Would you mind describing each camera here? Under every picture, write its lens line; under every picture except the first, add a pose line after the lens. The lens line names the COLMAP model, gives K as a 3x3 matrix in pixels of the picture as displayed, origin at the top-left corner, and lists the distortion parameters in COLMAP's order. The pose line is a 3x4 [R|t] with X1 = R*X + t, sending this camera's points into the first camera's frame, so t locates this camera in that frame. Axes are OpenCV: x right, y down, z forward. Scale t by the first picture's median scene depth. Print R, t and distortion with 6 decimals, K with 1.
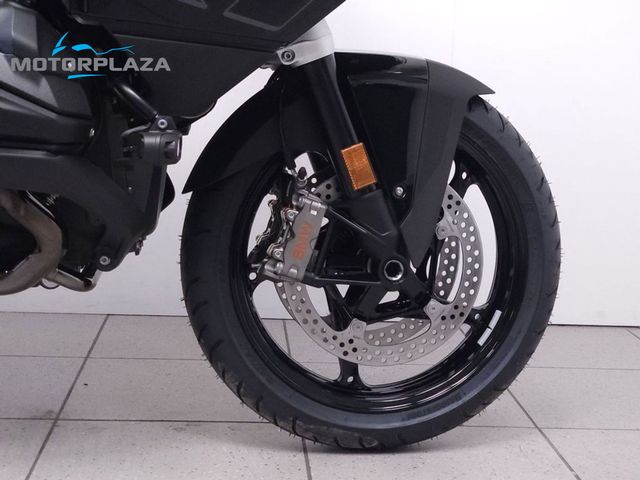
lens RADIAL K [[1188.5, 0, 321.0], [0, 1188.5, 241.2], [0, 0, 1]] dist [0.063248, 0.000000]
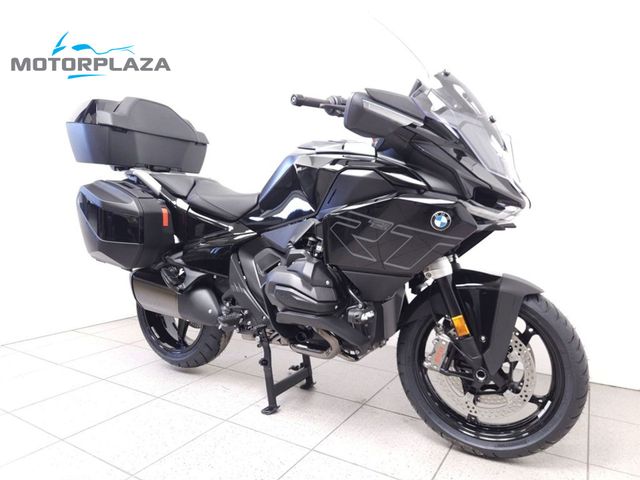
lens RADIAL K [[431.4, 0, 323.3], [0, 431.4, 233.6], [0, 0, 1]] dist [0.007407, 0.004005]
pose [[0.806885, -0.006946, -0.590667, 0.317667], [-0.063834, 0.993050, -0.098879, -0.144348], [0.587249, 0.117489, 0.800834, 0.195225]]
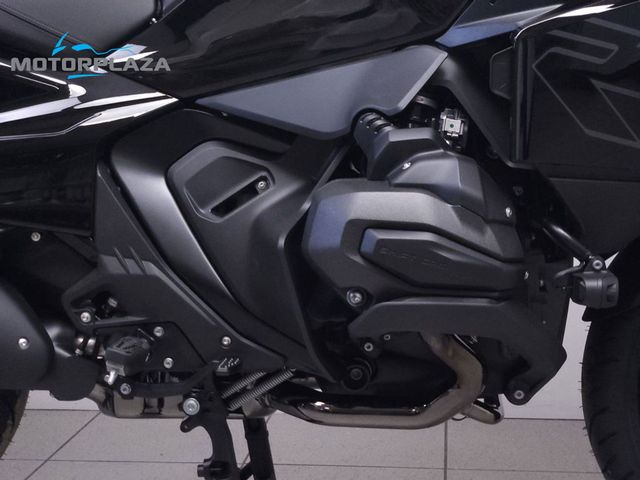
lens RADIAL K [[1188.5, 0, 319.7], [0, 1188.5, 240.8], [0, 0, 1]] dist [0.063248, 0.000000]
pose [[0.985117, -0.024479, -0.170131, -0.177512], [0.017705, 0.998993, -0.041219, -0.075740], [0.170968, 0.037593, 0.984559, -0.011800]]
